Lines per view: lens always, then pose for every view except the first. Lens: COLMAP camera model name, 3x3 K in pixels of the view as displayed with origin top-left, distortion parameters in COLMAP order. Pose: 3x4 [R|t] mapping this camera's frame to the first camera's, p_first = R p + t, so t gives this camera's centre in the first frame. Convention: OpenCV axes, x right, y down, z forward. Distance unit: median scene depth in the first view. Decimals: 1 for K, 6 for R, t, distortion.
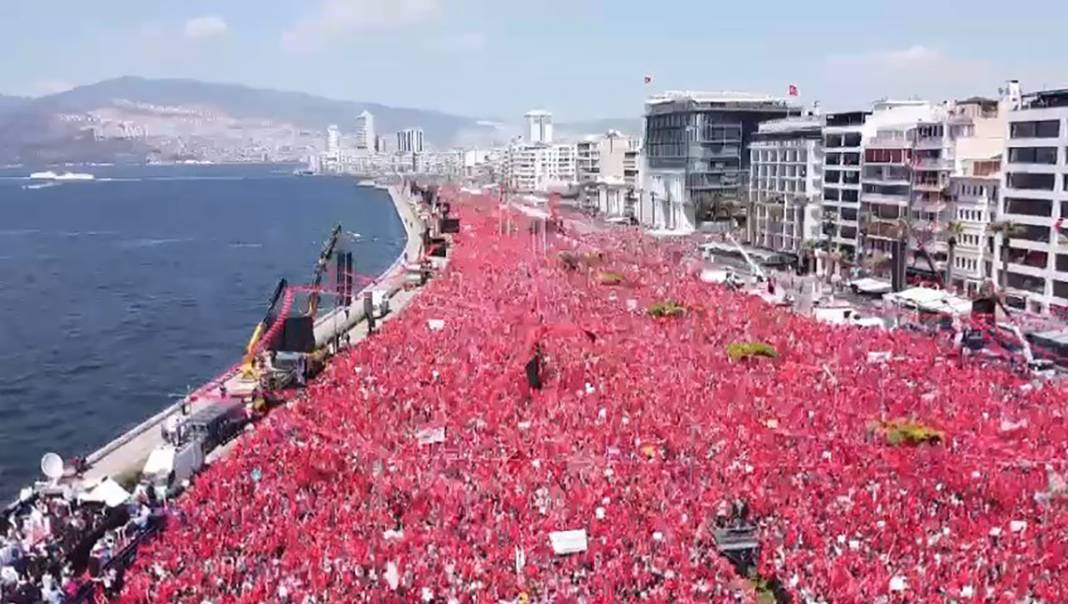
lens RADIAL K [[854.3, 0, 534.0], [0, 854.3, 302.0], [0, 0, 1]] dist [-0.004466, -0.002114]
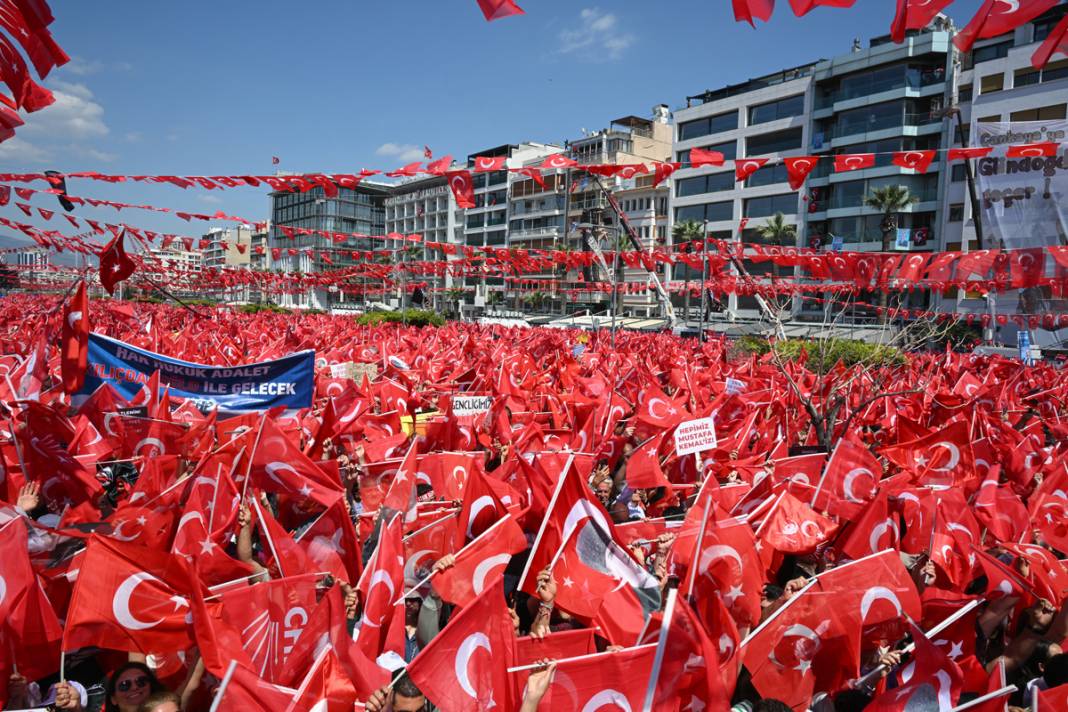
lens RADIAL K [[720.0, 0, 532.8], [0, 720.0, 356.1], [0, 0, 1]] dist [0.001443, 0.004573]
pose [[0.897992, 0.016135, 0.439715, 0.072405], [0.027120, 0.995398, -0.091910, 0.072745], [-0.439175, 0.094460, 0.893422, 0.317125]]
